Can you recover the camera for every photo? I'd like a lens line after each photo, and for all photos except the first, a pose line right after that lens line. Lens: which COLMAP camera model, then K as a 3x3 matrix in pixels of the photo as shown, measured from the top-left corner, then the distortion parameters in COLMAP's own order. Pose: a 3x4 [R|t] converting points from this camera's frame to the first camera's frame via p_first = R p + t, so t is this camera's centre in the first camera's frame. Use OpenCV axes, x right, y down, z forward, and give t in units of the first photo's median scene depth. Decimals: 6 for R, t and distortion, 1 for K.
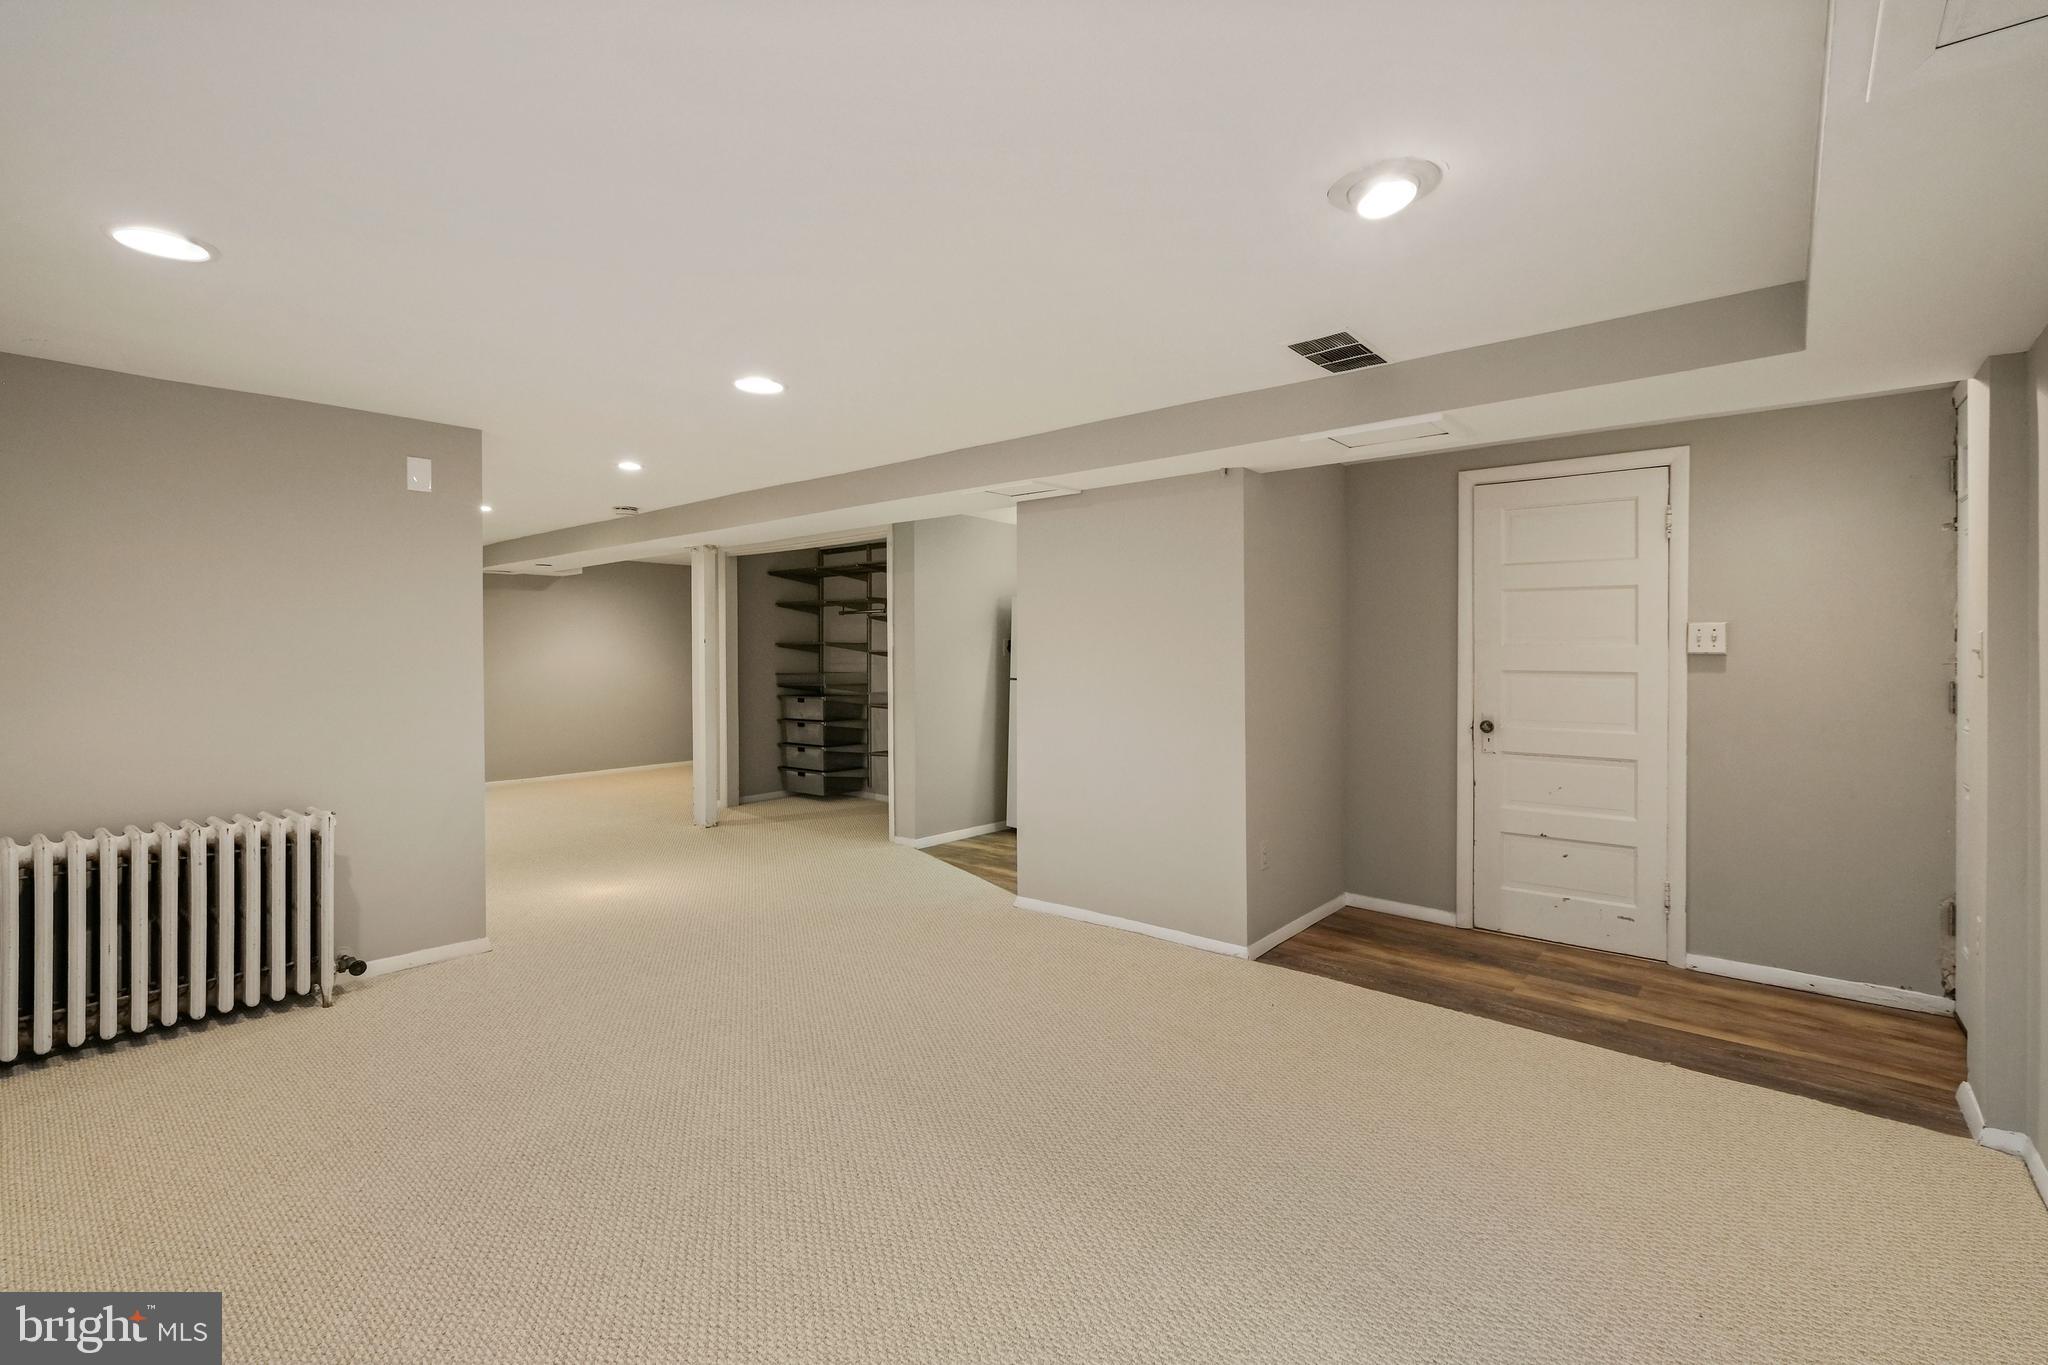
lens RADIAL K [[895.5, 0, 1022.2], [0, 895.5, 664.9], [0, 0, 1]] dist [-0.001043, -0.001163]
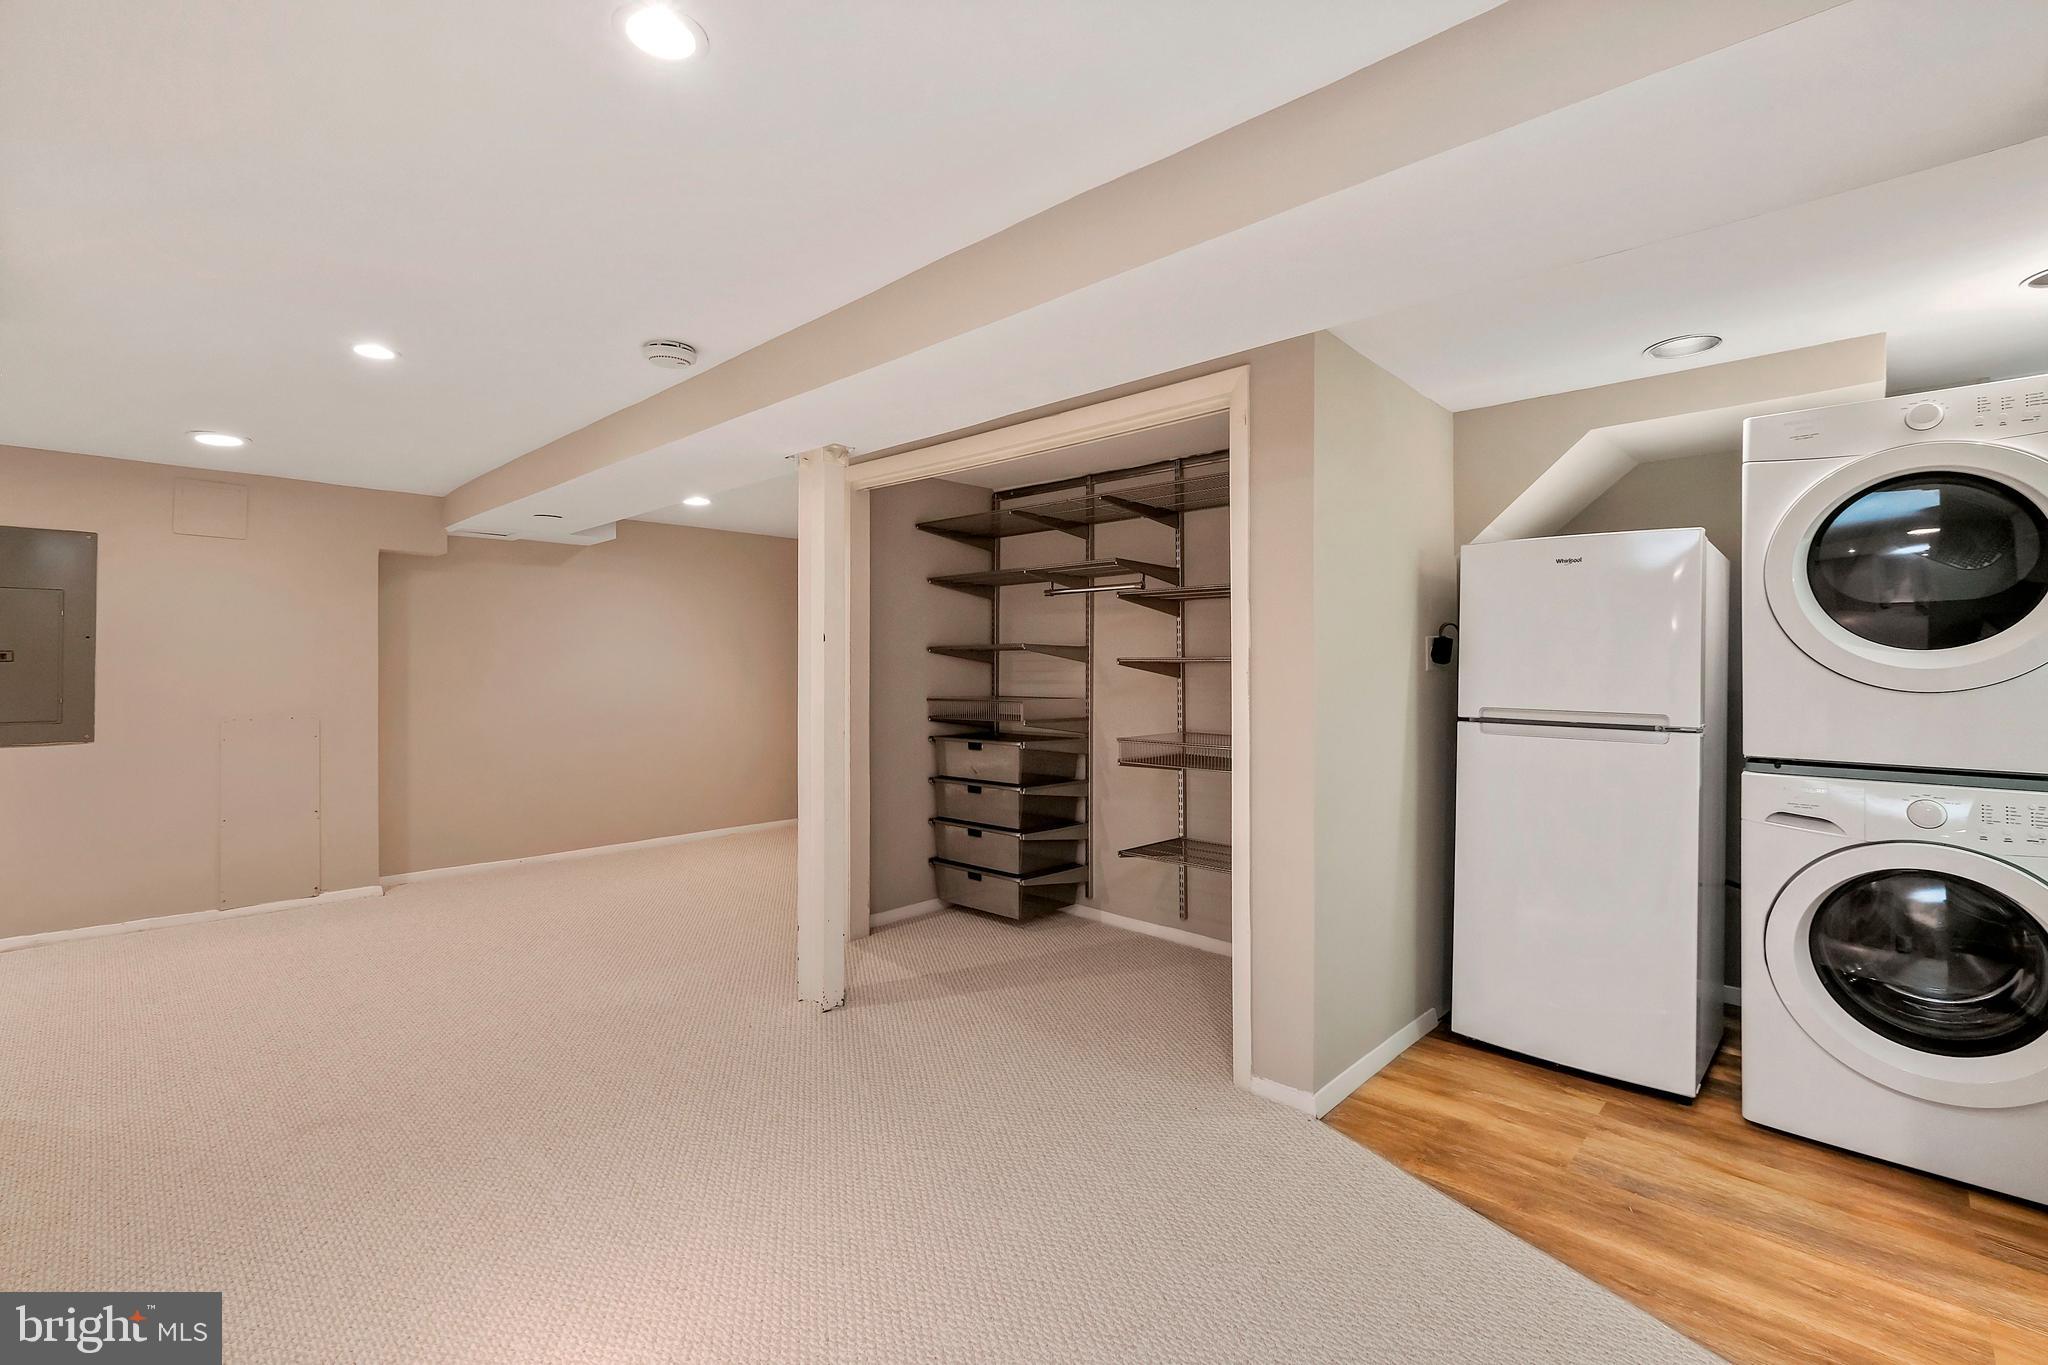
lens RADIAL K [[895.5, 0, 1019.1], [0, 895.5, 675.3], [0, 0, 1]] dist [-0.001043, -0.001163]
pose [[0.997658, 0.003219, -0.068327, -0.176289], [-0.002840, 0.999980, 0.005647, -0.009134], [0.068344, -0.005440, 0.997647, 0.423577]]
